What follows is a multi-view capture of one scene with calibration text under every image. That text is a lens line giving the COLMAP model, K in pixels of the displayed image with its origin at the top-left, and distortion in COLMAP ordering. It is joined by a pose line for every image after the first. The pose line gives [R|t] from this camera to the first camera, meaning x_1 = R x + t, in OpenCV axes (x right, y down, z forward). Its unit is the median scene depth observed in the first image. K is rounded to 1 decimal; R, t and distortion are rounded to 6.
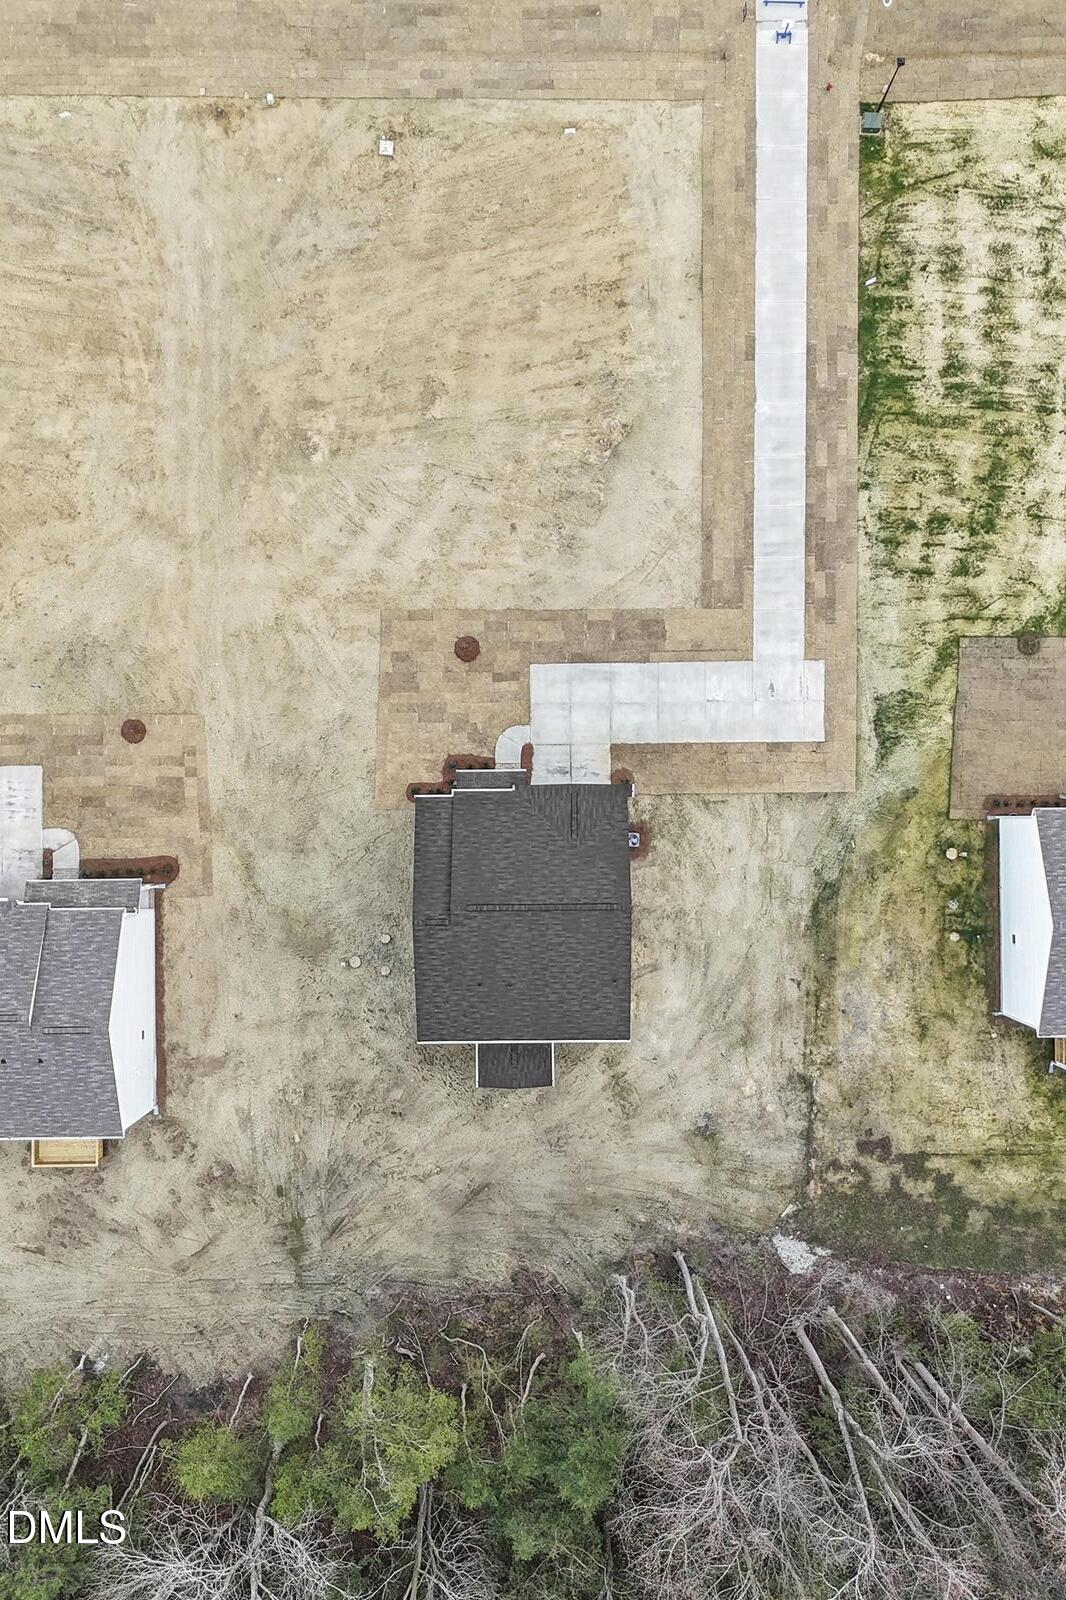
lens RADIAL K [[1400.9, 0, 533.0], [0, 1400.9, 800.0], [0, 0, 1]] dist [0.066079, -0.049145]
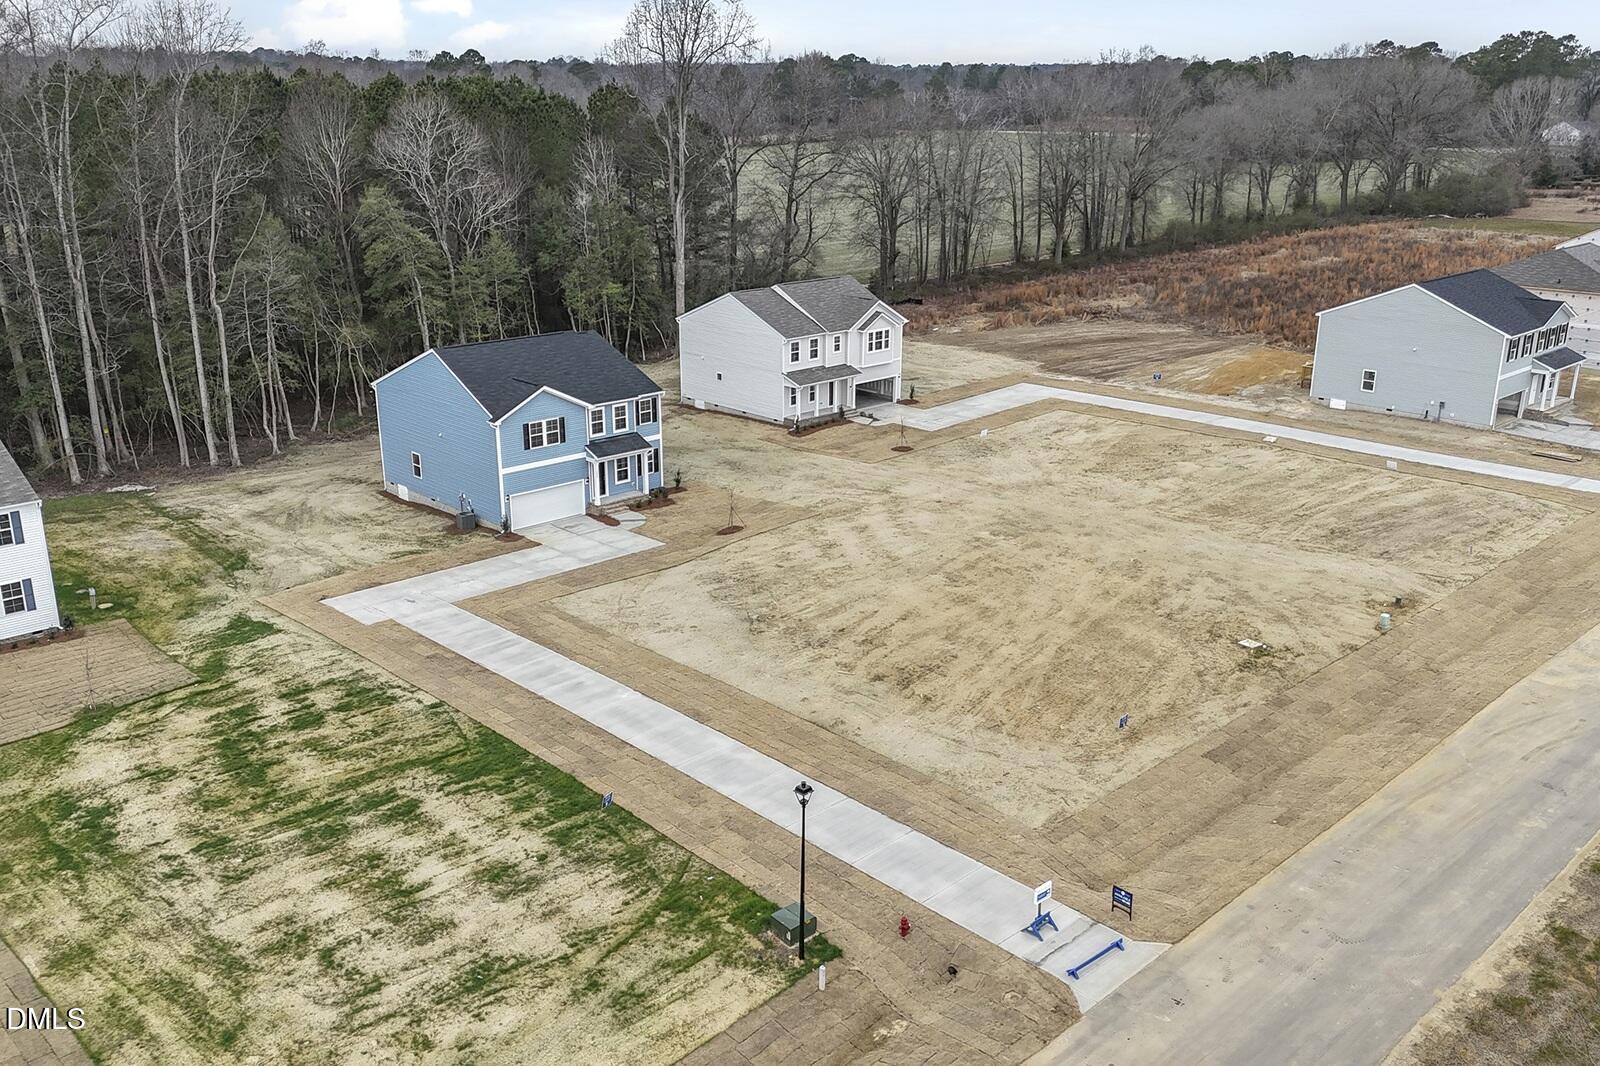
lens RADIAL K [[1400.9, 0, 806.0], [0, 1400.9, 527.1], [0, 0, 1]] dist [0.066079, -0.049145]
pose [[-0.724975, 0.211253, -0.655579, 0.530191], [-0.688730, -0.211349, 0.693529, -0.793228], [0.007954, 0.954308, 0.298719, 0.717384]]
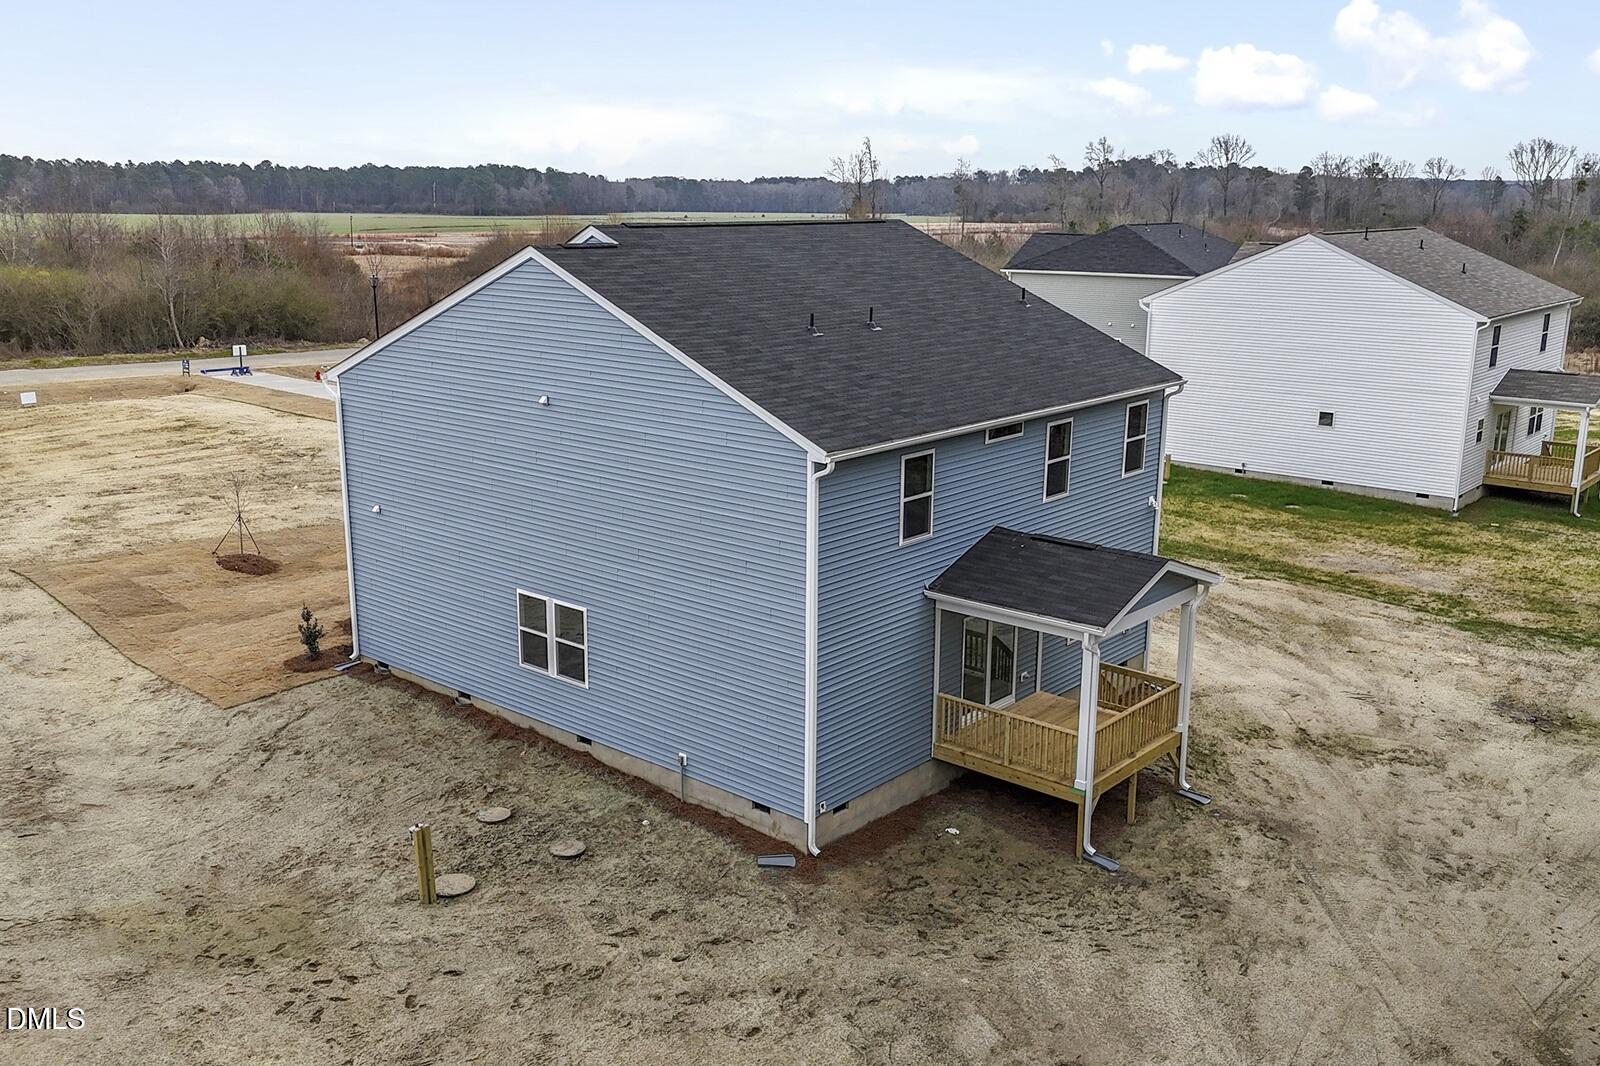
lens RADIAL K [[1400.9, 0, 806.0], [0, 1400.9, 527.1], [0, 0, 1]] dist [0.066079, -0.049145]
pose [[0.656369, -0.163334, 0.736547, -0.264261], [0.754134, 0.169834, -0.634380, 0.316880], [-0.021475, 0.971843, 0.234649, 0.877055]]
